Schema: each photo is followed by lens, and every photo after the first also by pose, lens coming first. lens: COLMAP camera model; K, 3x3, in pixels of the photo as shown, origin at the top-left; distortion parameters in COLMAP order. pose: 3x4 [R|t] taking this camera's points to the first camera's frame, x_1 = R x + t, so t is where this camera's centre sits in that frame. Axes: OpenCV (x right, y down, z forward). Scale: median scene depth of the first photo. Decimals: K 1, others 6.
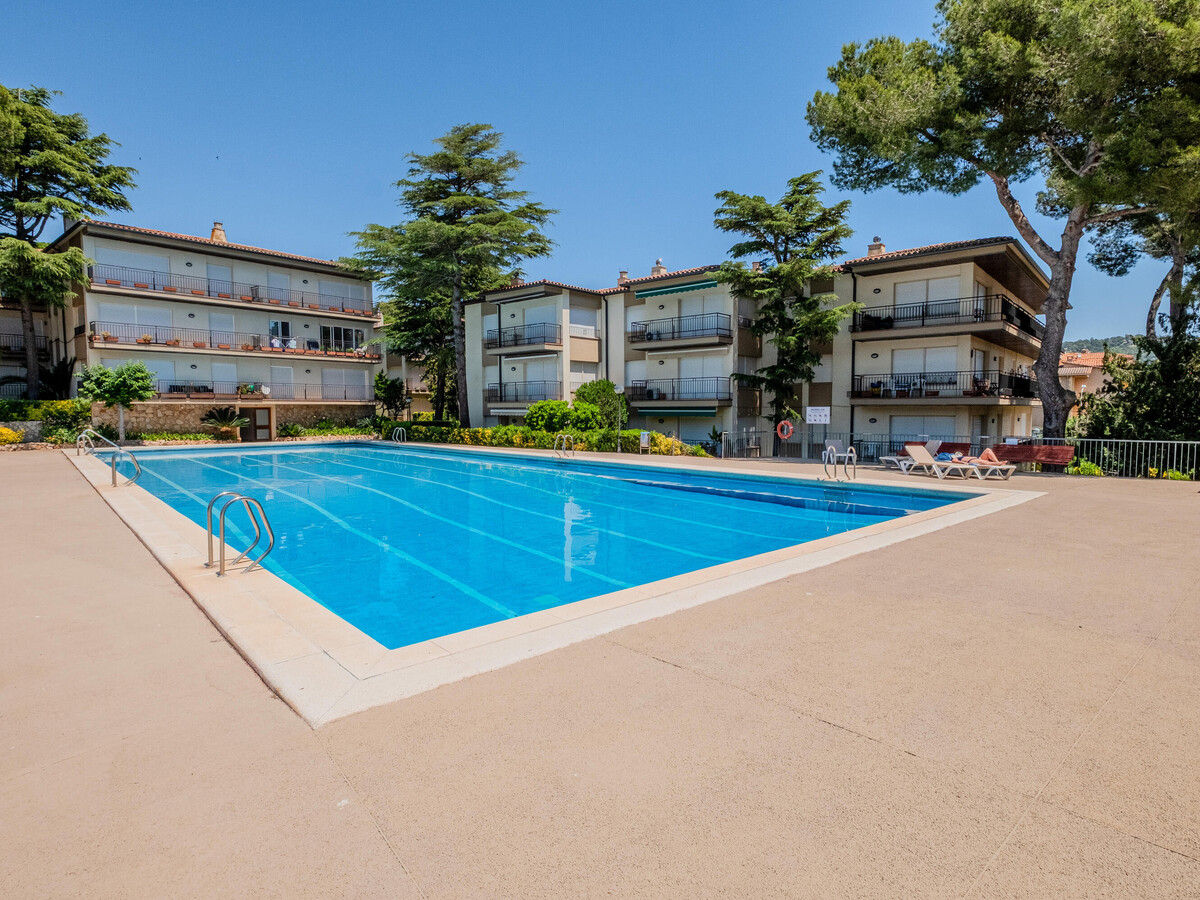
lens RADIAL K [[630.2, 0, 594.3], [0, 630.2, 460.6], [0, 0, 1]] dist [0.001385, -0.007604]
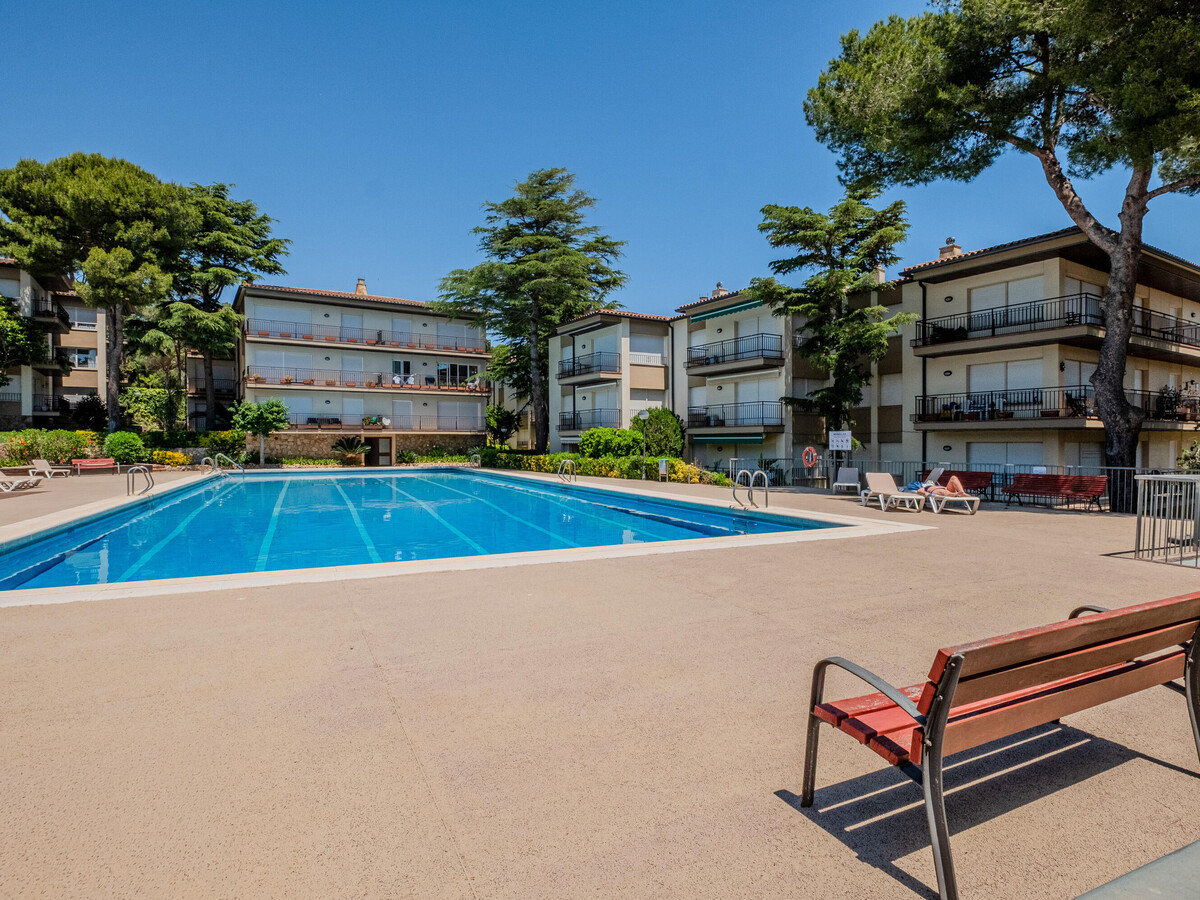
lens RADIAL K [[630.2, 0, 607.7], [0, 630.2, 465.1], [0, 0, 1]] dist [0.001385, -0.007604]
pose [[0.957508, 0.009219, -0.288259, 0.223321], [-0.021910, 0.998926, -0.040831, 0.005092], [0.287573, 0.045411, 0.956682, 0.038409]]
